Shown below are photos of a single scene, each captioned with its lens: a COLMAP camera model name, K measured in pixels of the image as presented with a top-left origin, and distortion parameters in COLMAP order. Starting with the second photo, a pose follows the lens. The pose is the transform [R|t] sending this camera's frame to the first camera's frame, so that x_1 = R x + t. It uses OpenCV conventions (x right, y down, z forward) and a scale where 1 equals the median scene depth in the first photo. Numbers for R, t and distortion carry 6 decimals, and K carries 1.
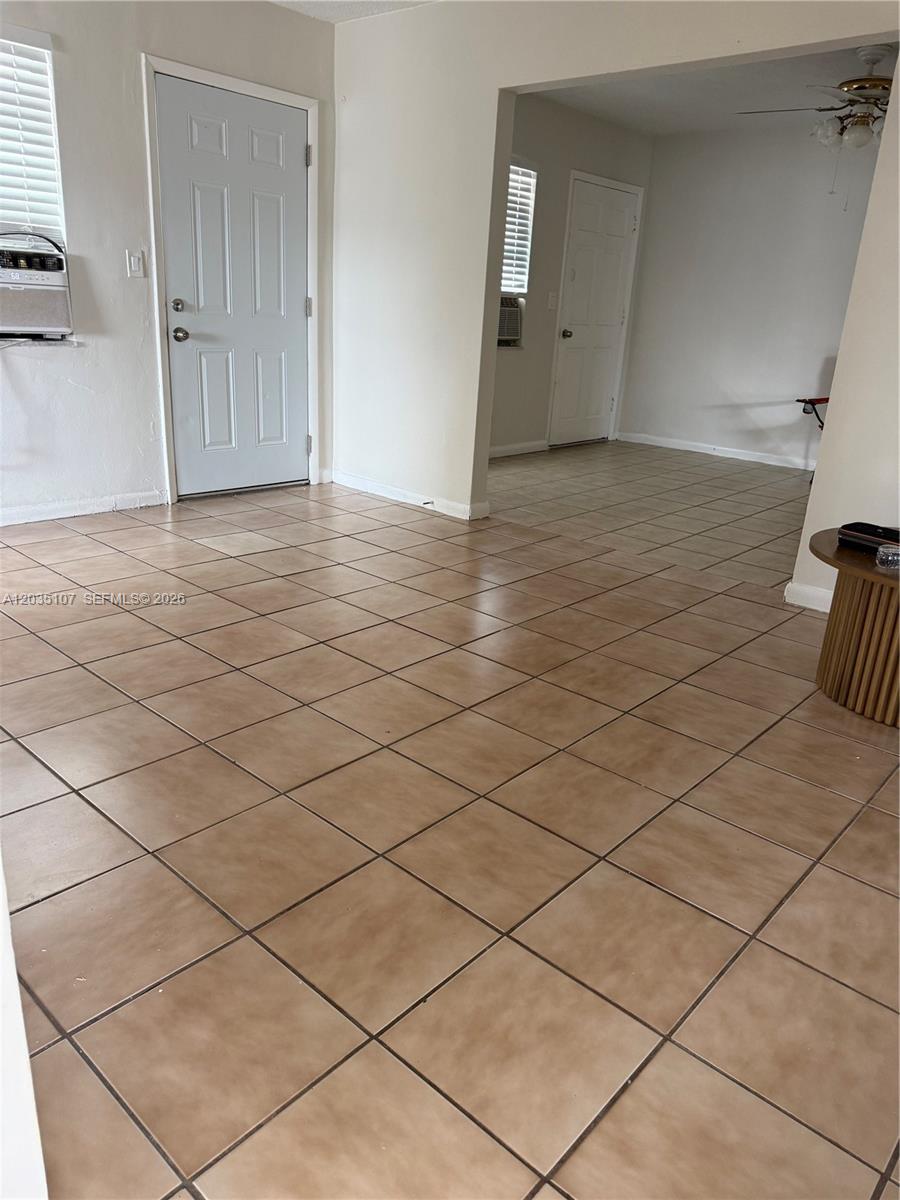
lens RADIAL K [[845.4, 0, 440.5], [0, 845.4, 604.4], [0, 0, 1]] dist [0.131549, -0.197511]
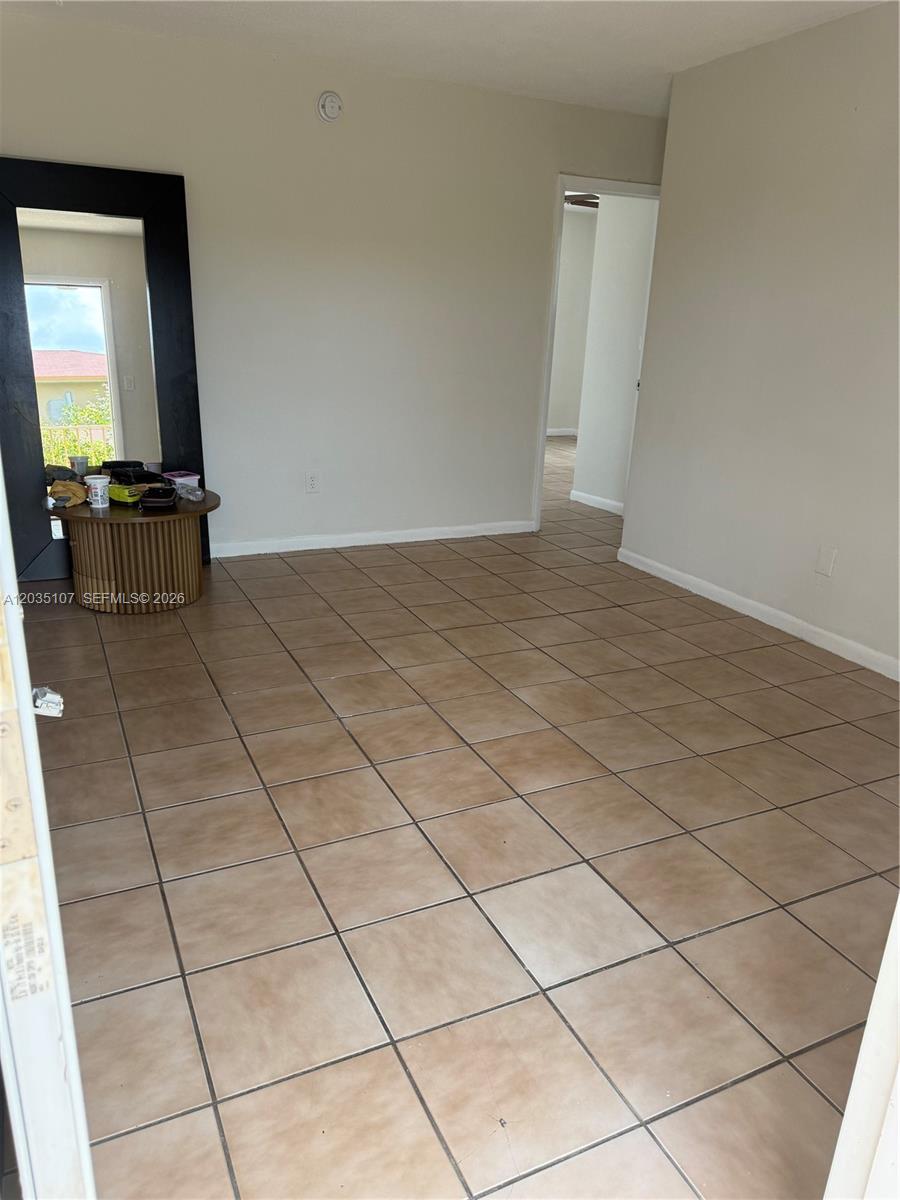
lens RADIAL K [[845.4, 0, 440.5], [0, 845.4, 604.4], [0, 0, 1]] dist [0.131549, -0.197511]
pose [[-0.921909, -0.205418, 0.328462, -0.500572], [0.042510, 0.789089, 0.612806, -0.906541], [-0.385067, 0.578914, -0.718736, 2.210657]]
